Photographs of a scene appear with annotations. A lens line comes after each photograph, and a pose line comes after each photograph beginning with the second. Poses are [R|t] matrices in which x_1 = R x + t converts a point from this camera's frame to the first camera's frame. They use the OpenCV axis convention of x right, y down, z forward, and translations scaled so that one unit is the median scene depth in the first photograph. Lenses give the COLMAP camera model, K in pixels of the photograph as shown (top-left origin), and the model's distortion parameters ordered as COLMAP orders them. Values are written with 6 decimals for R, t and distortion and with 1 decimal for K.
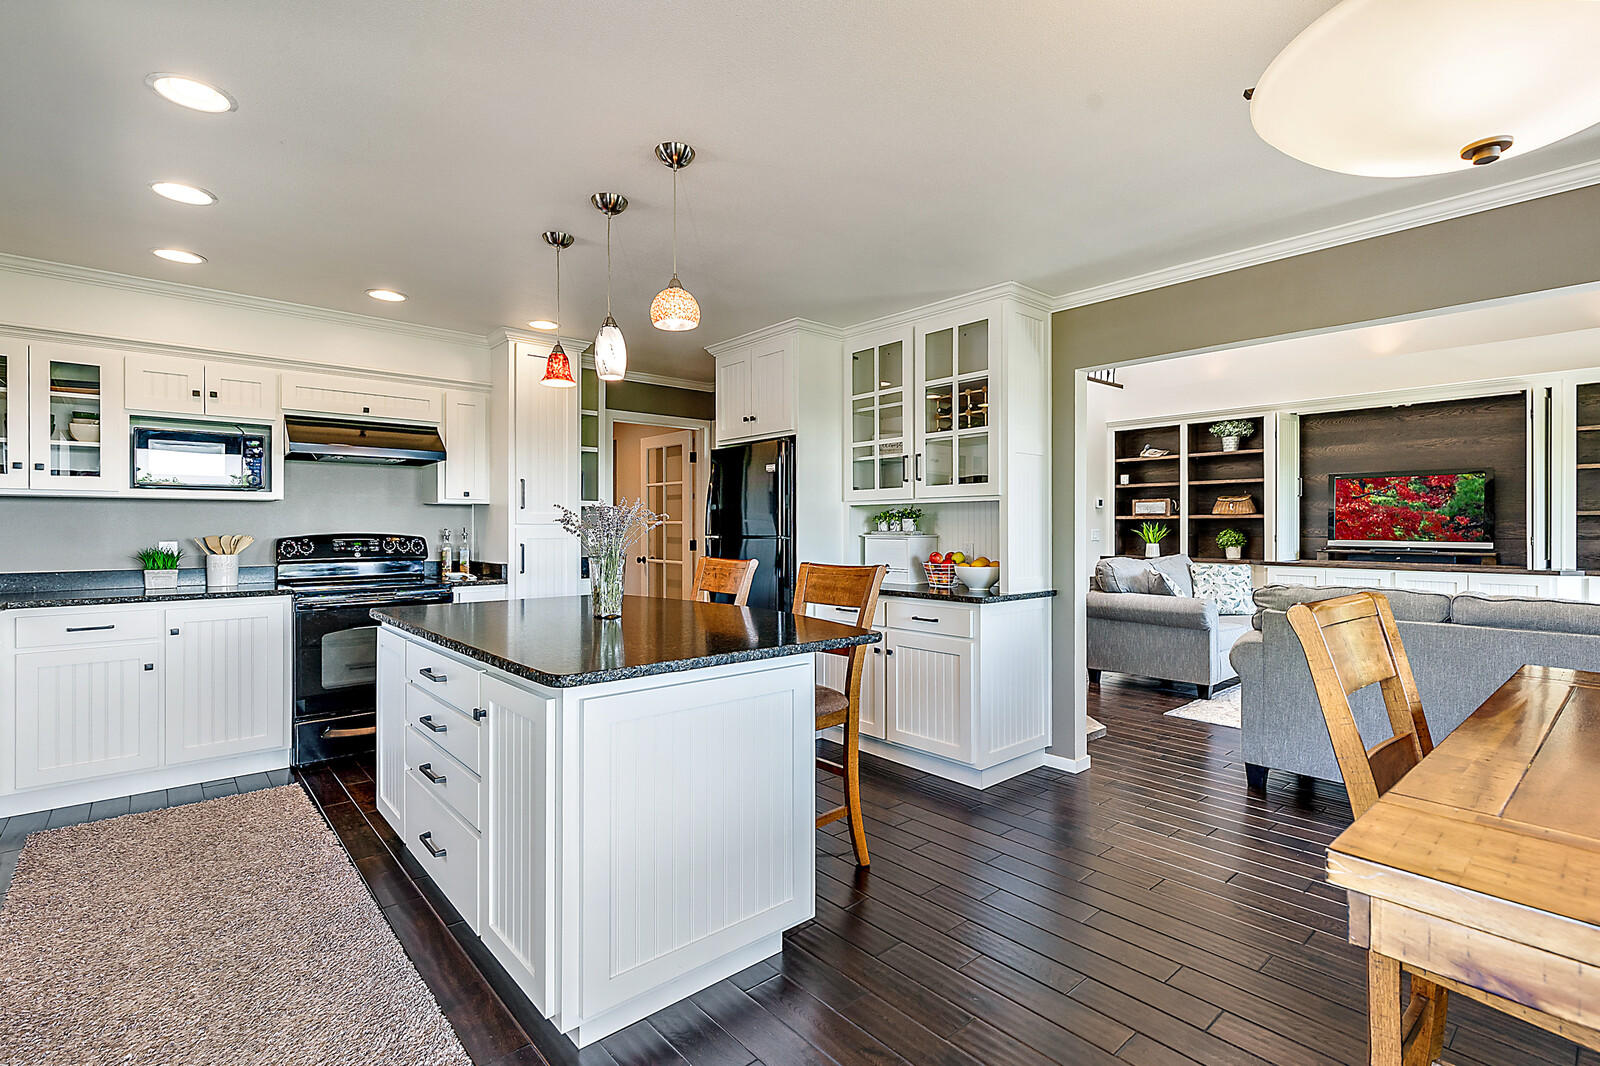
lens RADIAL K [[741.9, 0, 804.3], [0, 741.9, 527.7], [0, 0, 1]] dist [0.001318, 0.000231]
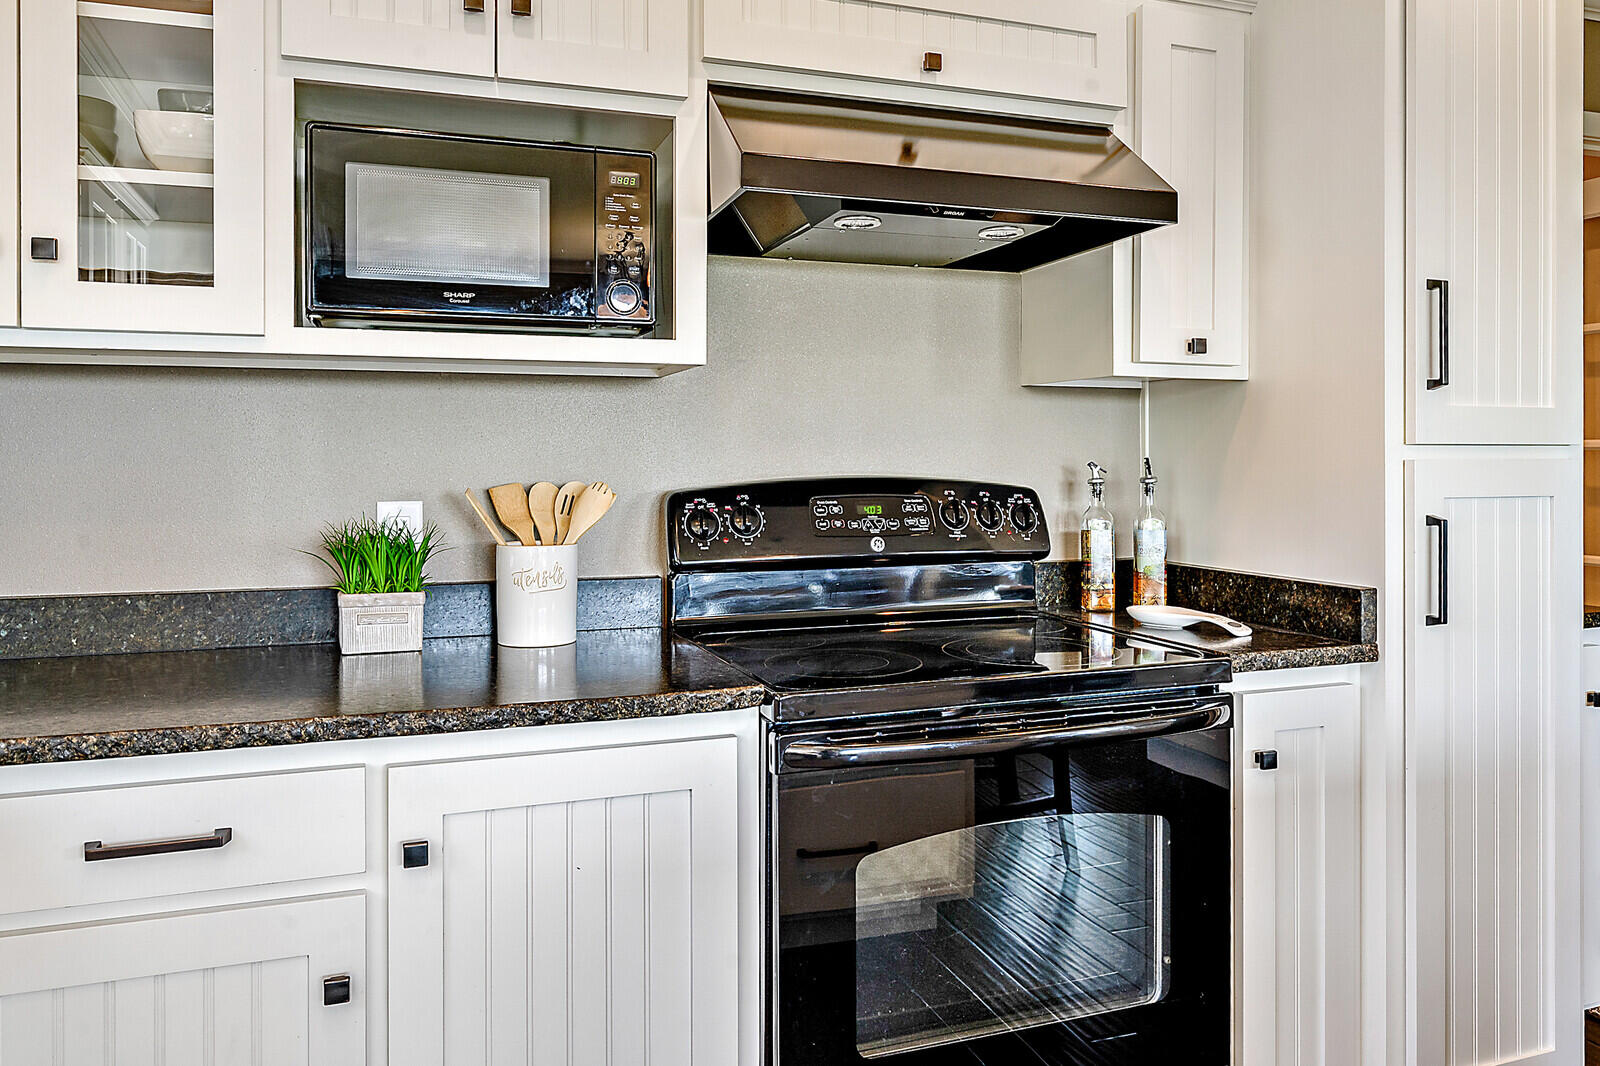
lens RADIAL K [[1166.2, 0, 804.2], [0, 1166.2, 458.6], [0, 0, 1]] dist [-0.000576, -0.000372]
pose [[0.928106, -0.001318, -0.372314, -0.476590], [0.000835, 0.999999, -0.001459, 0.000769], [0.372315, 0.001043, 0.928106, 0.562012]]
